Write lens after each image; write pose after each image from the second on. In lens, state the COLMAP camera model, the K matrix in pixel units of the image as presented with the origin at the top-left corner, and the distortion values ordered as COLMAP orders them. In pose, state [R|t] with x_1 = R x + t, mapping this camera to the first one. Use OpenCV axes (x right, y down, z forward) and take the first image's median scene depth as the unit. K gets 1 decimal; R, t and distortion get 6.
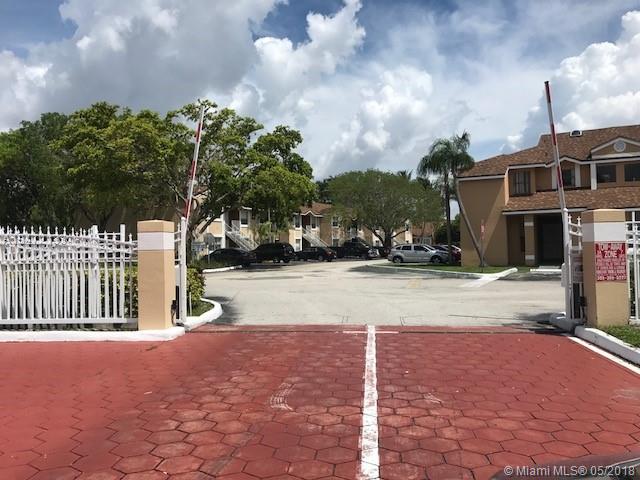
lens RADIAL K [[527.5, 0, 320.4], [0, 527.5, 221.3], [0, 0, 1]] dist [0.028244, 0.002777]
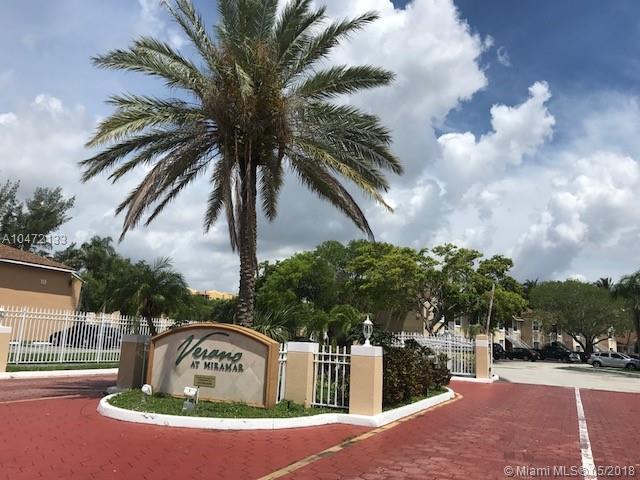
lens RADIAL K [[527.5, 0, 320.4], [0, 527.5, 221.3], [0, 0, 1]] dist [0.028244, 0.002777]
pose [[0.943758, -0.007590, -0.330550, -0.028238], [-0.049327, 0.985316, -0.163459, -0.011290], [0.326937, 0.170570, 0.929526, -0.230190]]
